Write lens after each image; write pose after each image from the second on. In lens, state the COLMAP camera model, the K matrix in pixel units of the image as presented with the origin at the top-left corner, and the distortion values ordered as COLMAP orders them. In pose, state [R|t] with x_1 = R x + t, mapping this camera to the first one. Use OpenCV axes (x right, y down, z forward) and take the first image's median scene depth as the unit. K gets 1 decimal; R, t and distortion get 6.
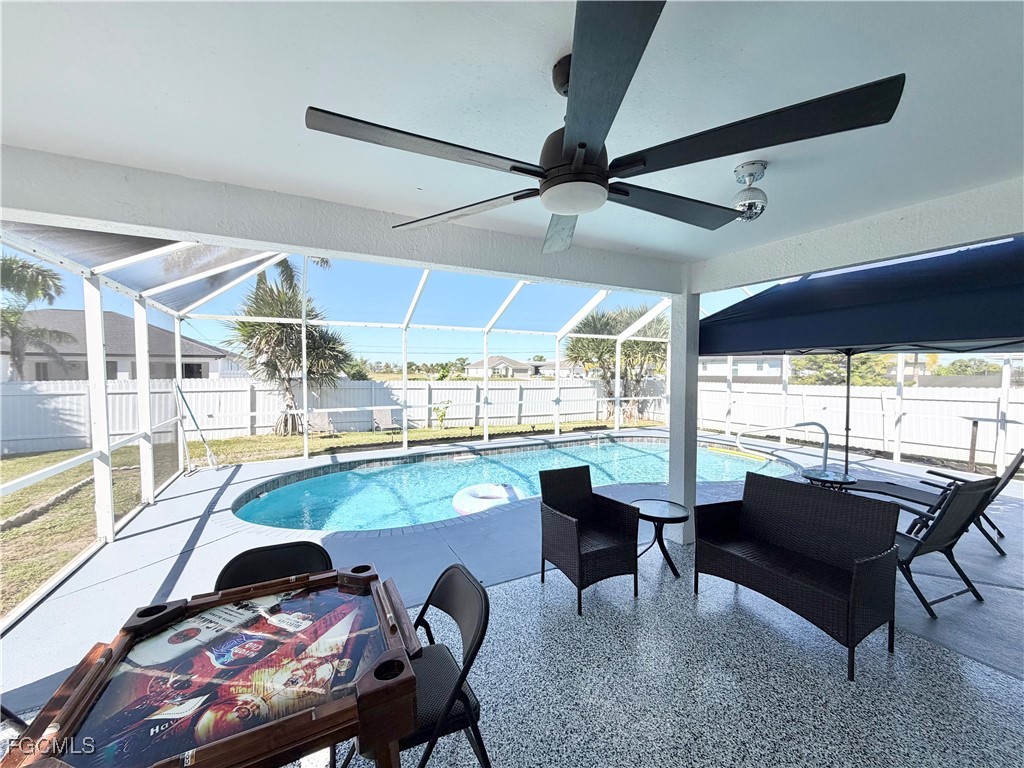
lens RADIAL K [[405.4, 0, 513.2], [0, 405.4, 381.7], [0, 0, 1]] dist [0.001512, 0.000227]
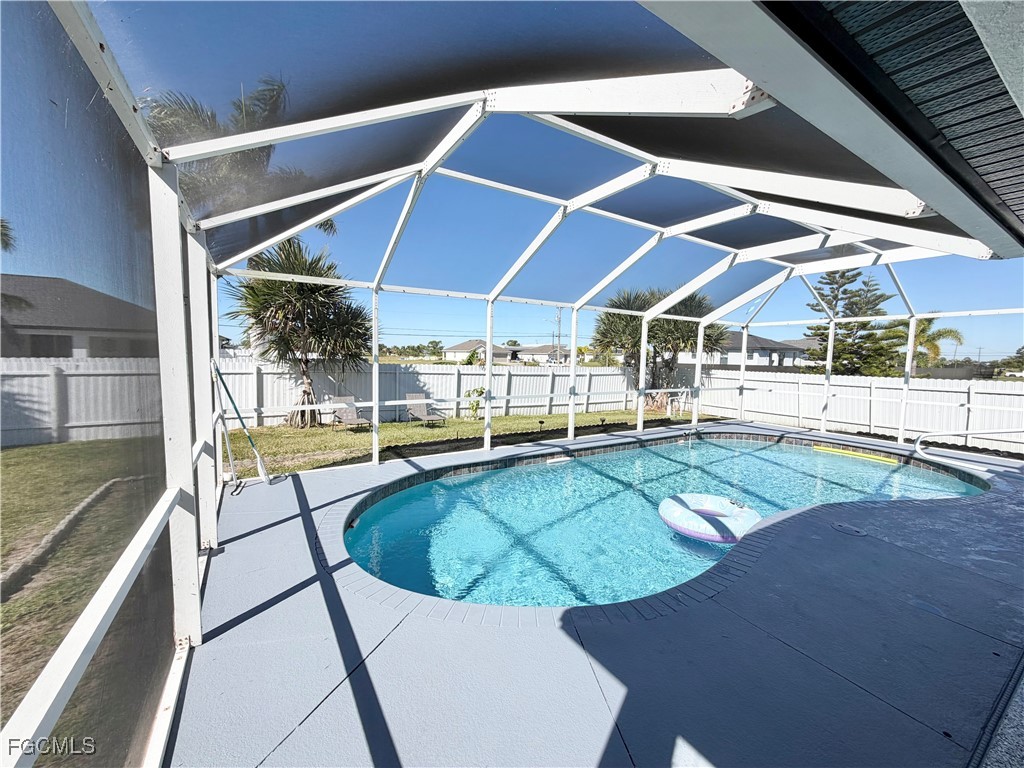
lens RADIAL K [[405.4, 0, 510.0], [0, 405.4, 381.4], [0, 0, 1]] dist [0.001512, 0.000227]
pose [[0.997442, 0.013807, 0.070130, -0.212630], [-0.016400, 0.999198, 0.036527, -0.001150], [-0.069569, -0.037583, 0.996869, 0.147278]]
